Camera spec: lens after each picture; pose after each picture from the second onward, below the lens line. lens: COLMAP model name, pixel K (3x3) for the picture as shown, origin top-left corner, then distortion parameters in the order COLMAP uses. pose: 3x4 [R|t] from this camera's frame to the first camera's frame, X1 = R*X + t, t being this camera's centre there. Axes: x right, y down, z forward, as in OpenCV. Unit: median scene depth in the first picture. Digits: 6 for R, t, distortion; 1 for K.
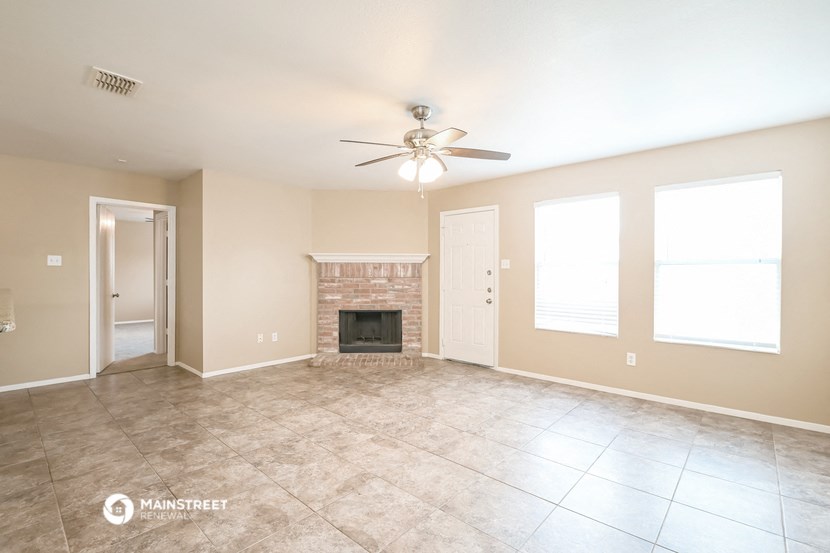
lens RADIAL K [[379.7, 0, 414.3], [0, 379.7, 277.6], [0, 0, 1]] dist [-0.004589, -0.004817]
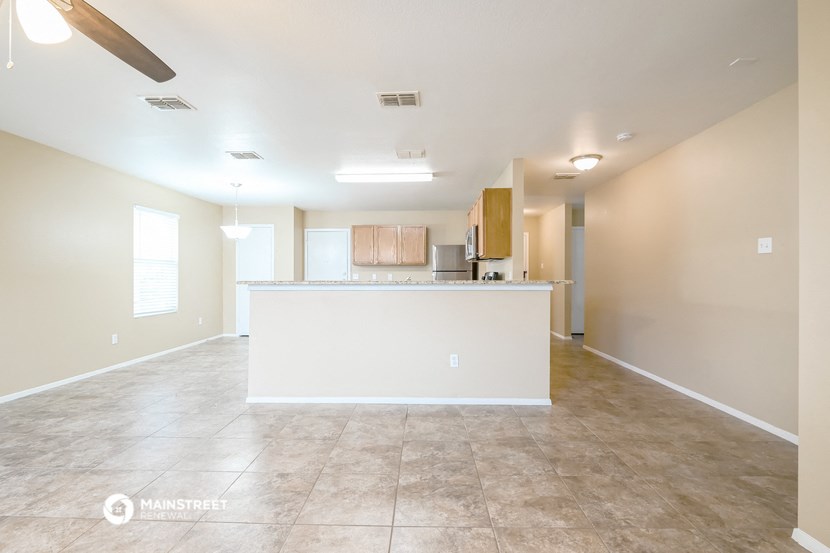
lens RADIAL K [[379.7, 0, 413.1], [0, 379.7, 276.0], [0, 0, 1]] dist [-0.004589, -0.004817]
pose [[-0.759768, -0.001752, -0.650192, -0.034758], [-0.009440, 0.999921, 0.008336, 0.008054], [0.650126, 0.012471, -0.759724, 0.939583]]
